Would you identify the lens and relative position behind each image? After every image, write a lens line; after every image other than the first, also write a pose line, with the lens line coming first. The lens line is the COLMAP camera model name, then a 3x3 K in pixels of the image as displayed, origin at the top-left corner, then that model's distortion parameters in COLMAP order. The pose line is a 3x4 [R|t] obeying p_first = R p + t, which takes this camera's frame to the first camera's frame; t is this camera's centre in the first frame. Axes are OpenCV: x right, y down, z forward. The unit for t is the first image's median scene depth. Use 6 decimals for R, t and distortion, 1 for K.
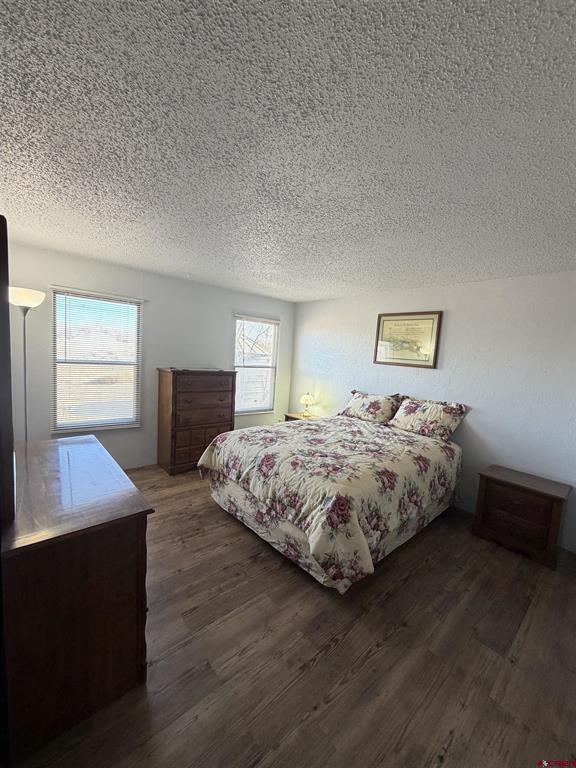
lens RADIAL K [[307.5, 0, 290.3], [0, 307.5, 380.2], [0, 0, 1]] dist [-0.000818, 0.000096]
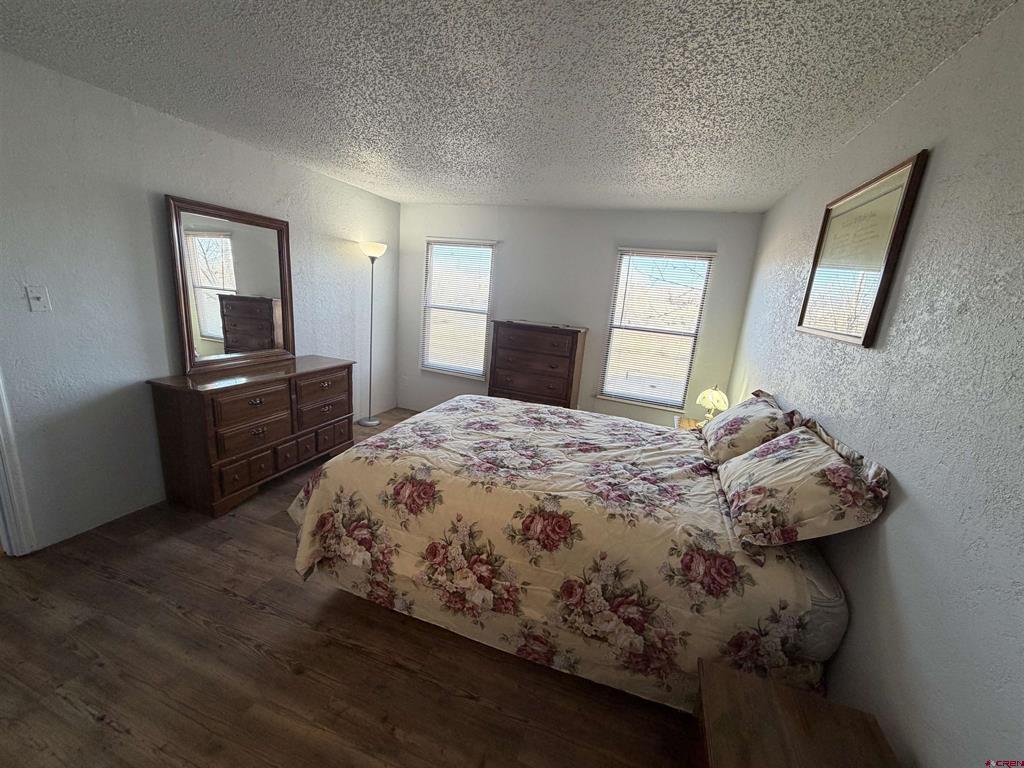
lens RADIAL K [[410.0, 0, 514.8], [0, 410.0, 390.3], [0, 0, 1]] dist [-0.000818, 0.000096]
pose [[0.492023, 0.181648, -0.851421, 0.858932], [-0.130270, 0.982341, 0.134299, -0.003220], [0.860781, 0.044837, 0.506997, 0.623818]]
